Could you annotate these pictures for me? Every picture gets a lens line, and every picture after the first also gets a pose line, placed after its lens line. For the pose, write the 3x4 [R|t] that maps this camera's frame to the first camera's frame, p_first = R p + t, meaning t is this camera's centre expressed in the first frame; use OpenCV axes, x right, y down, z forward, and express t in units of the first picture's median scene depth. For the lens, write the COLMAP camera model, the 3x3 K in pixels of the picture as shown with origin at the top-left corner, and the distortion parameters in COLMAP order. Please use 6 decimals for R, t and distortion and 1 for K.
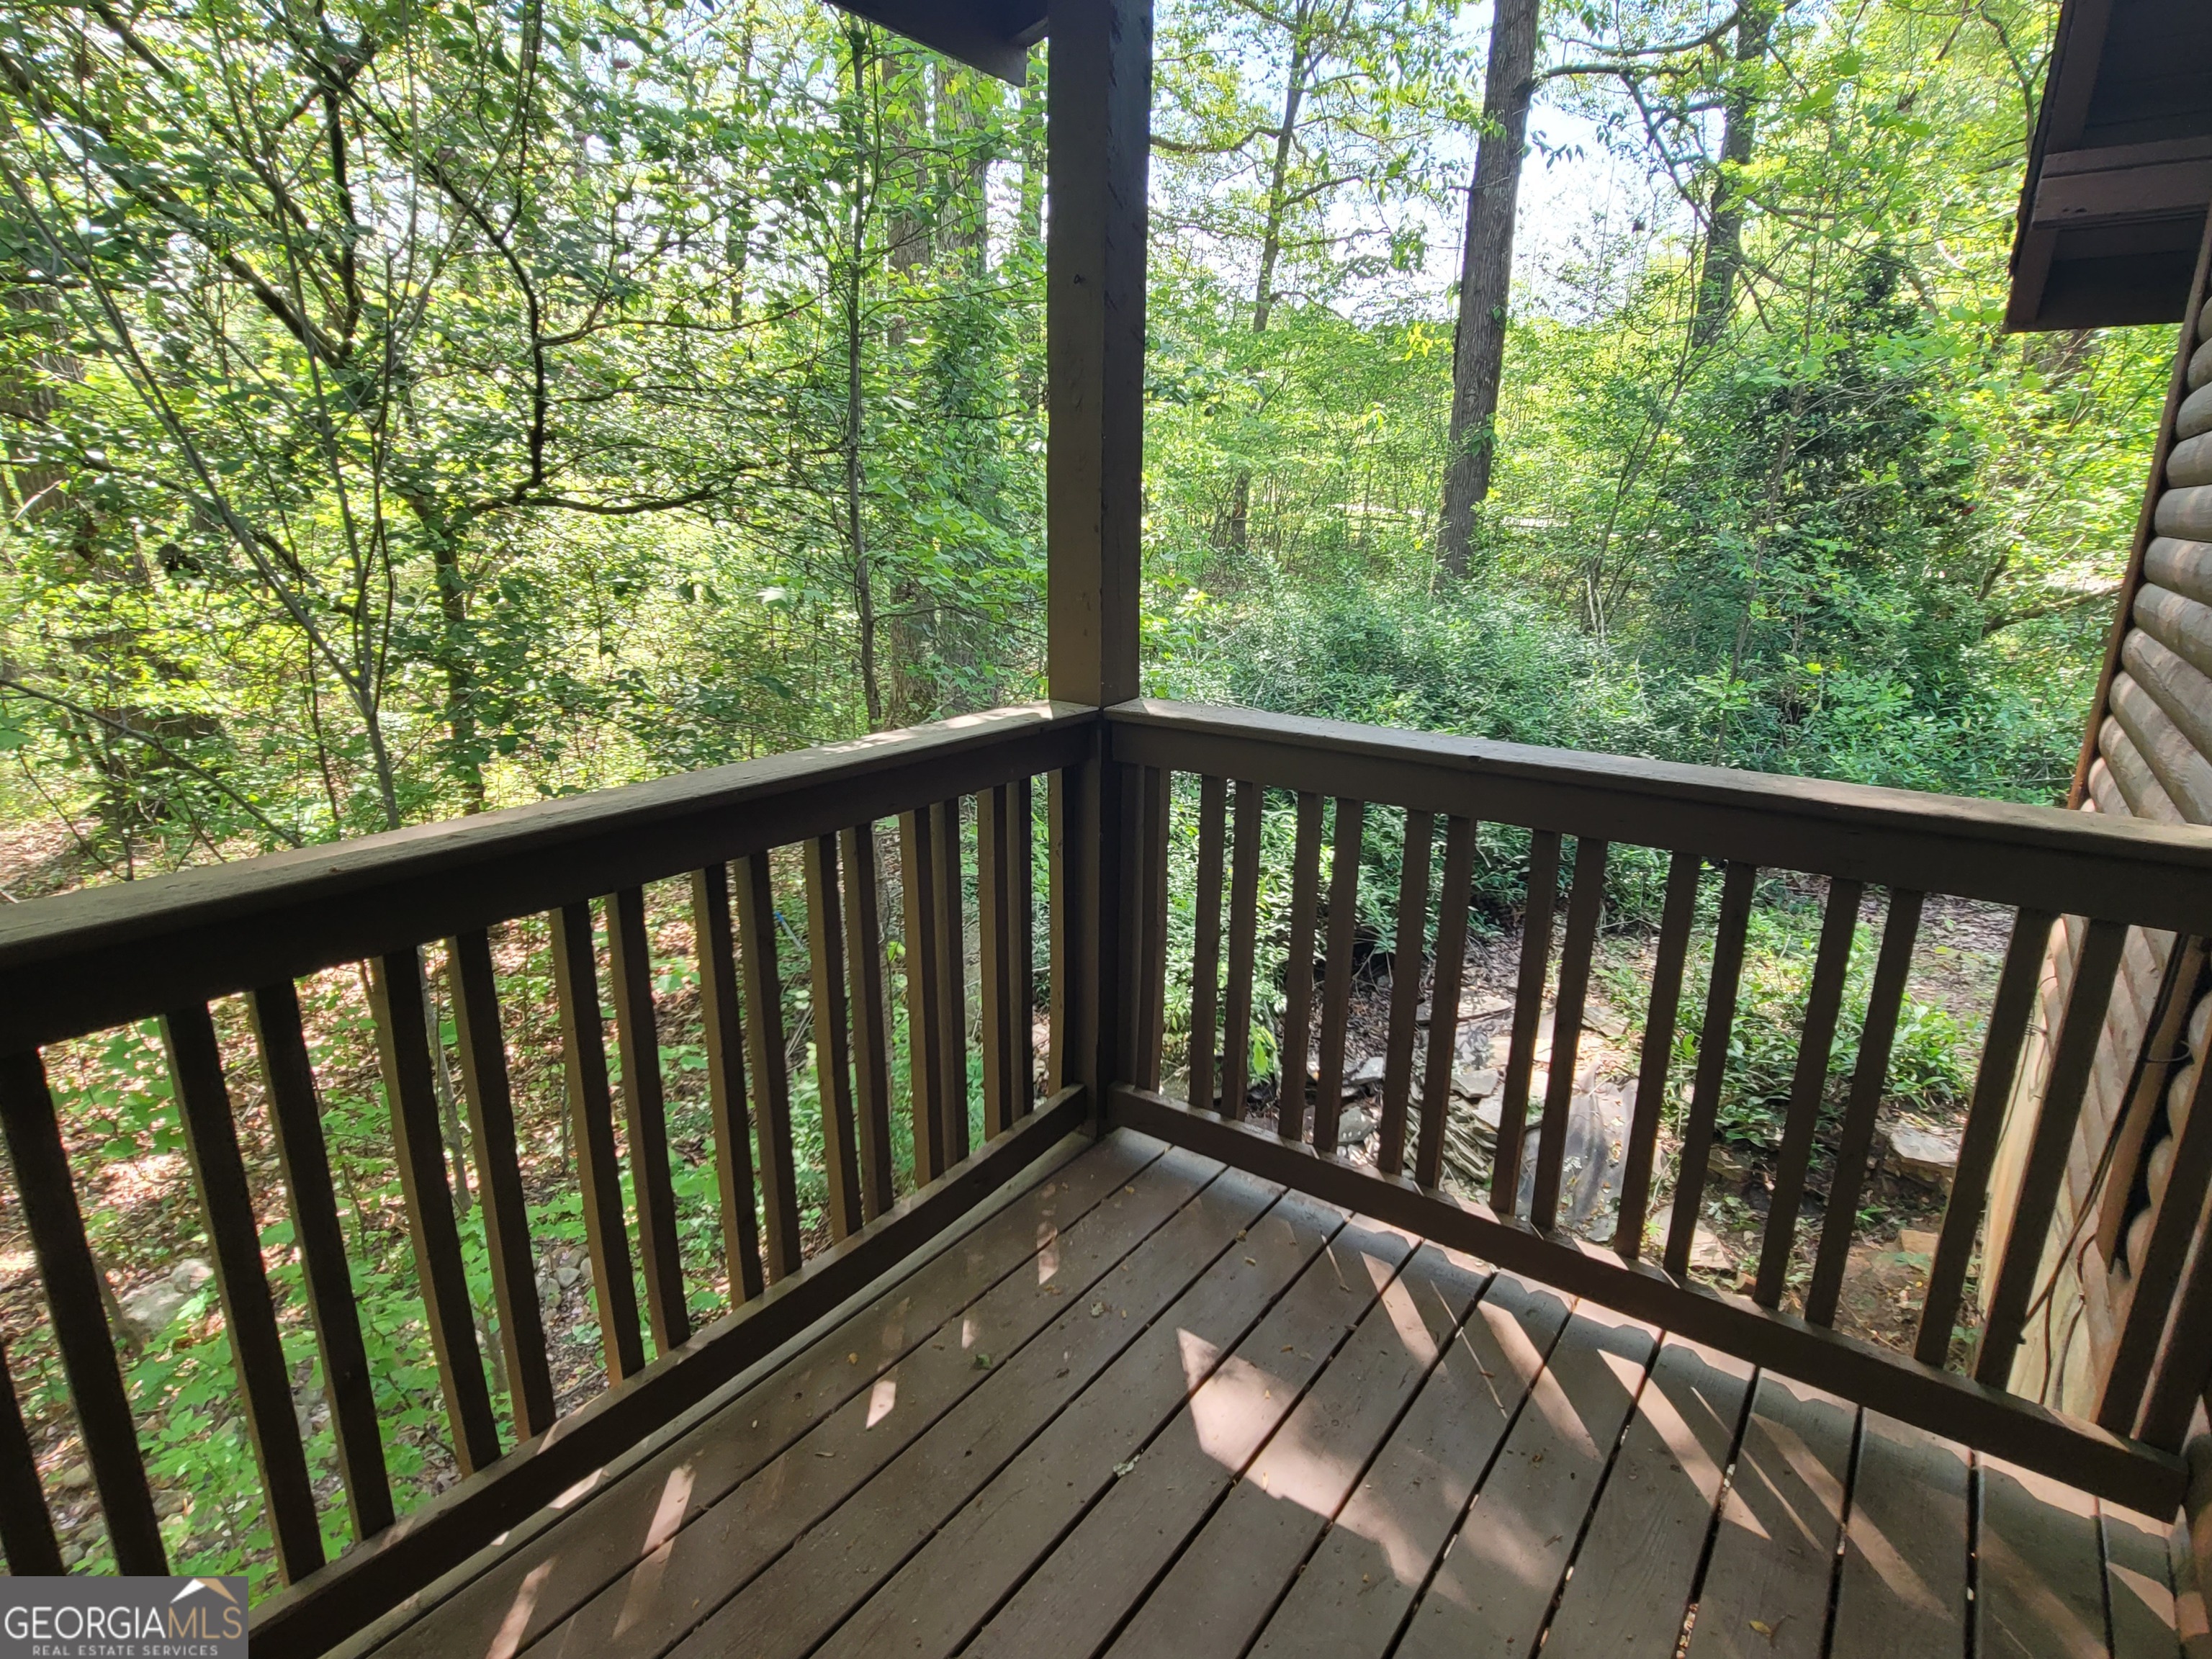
lens RADIAL K [[1138.1, 0, 1093.0], [0, 1138.1, 831.8], [0, 0, 1]] dist [0.000049, -0.001100]
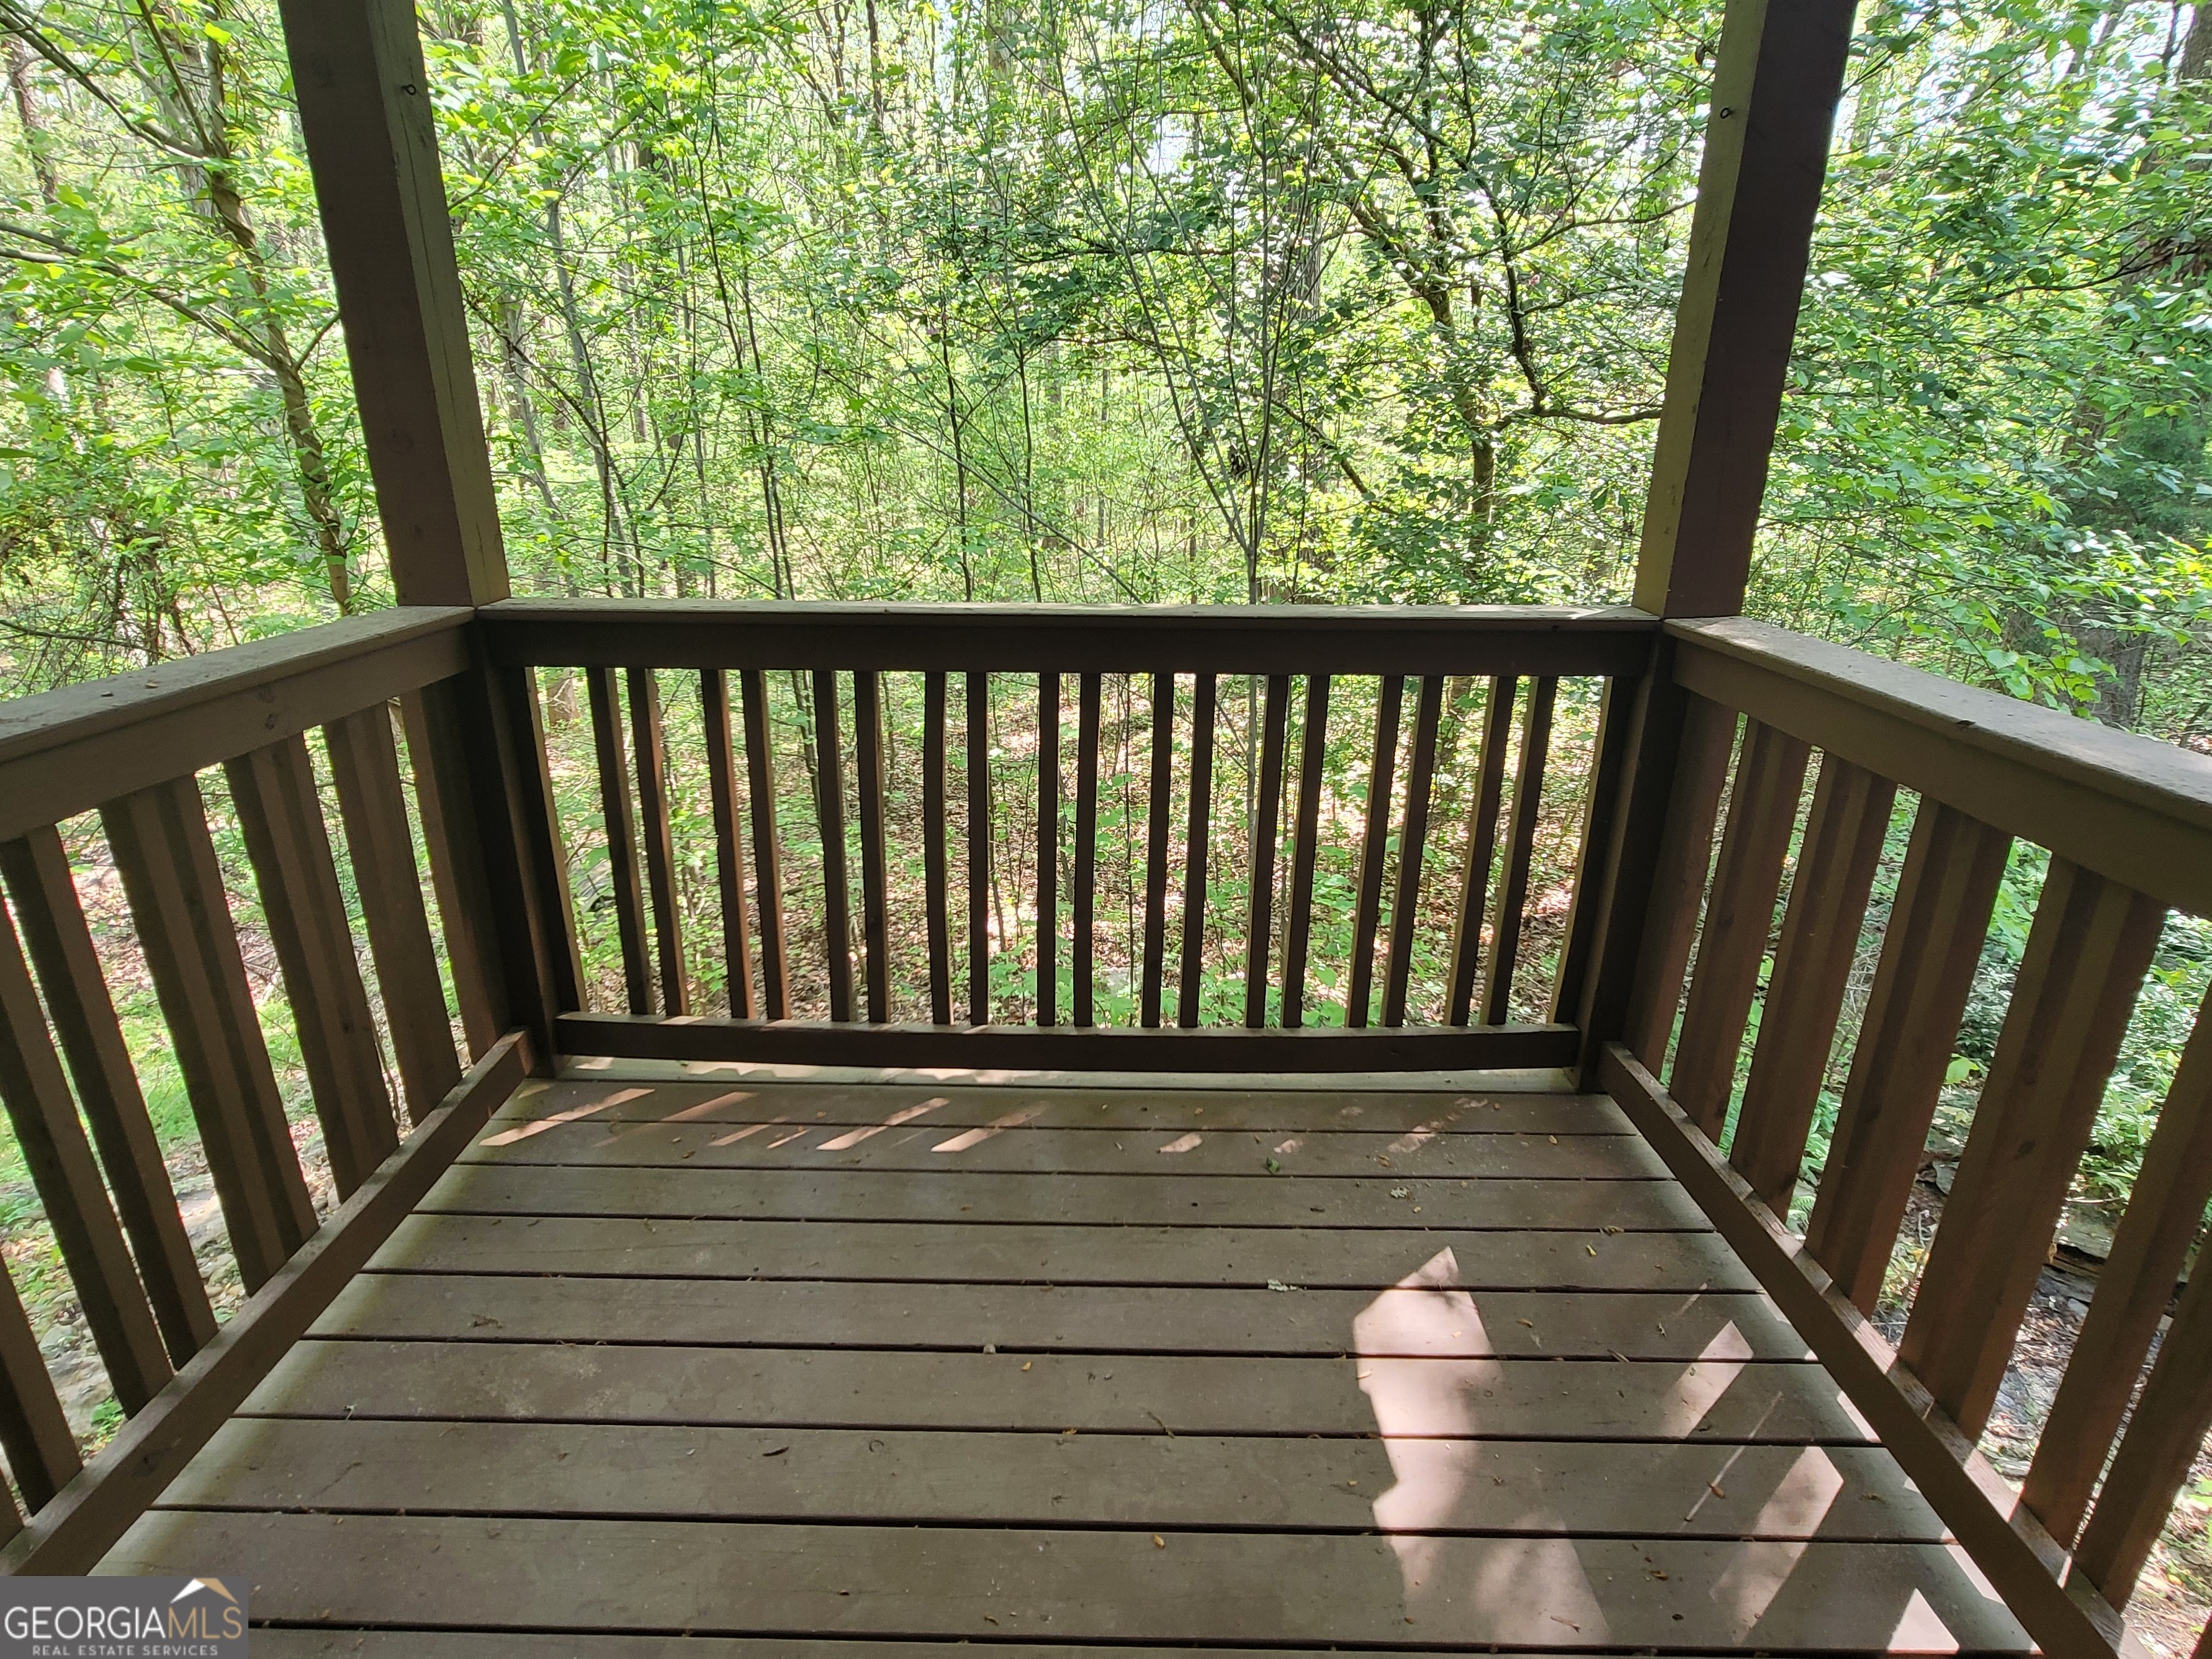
lens RADIAL K [[1138.1, 0, 1093.0], [0, 1138.1, 831.8], [0, 0, 1]] dist [0.000049, -0.001100]
pose [[0.592250, 0.266371, -0.760451, 0.560308], [-0.226312, 0.960776, 0.160286, 0.011282], [0.773319, 0.077170, 0.629303, 0.136037]]
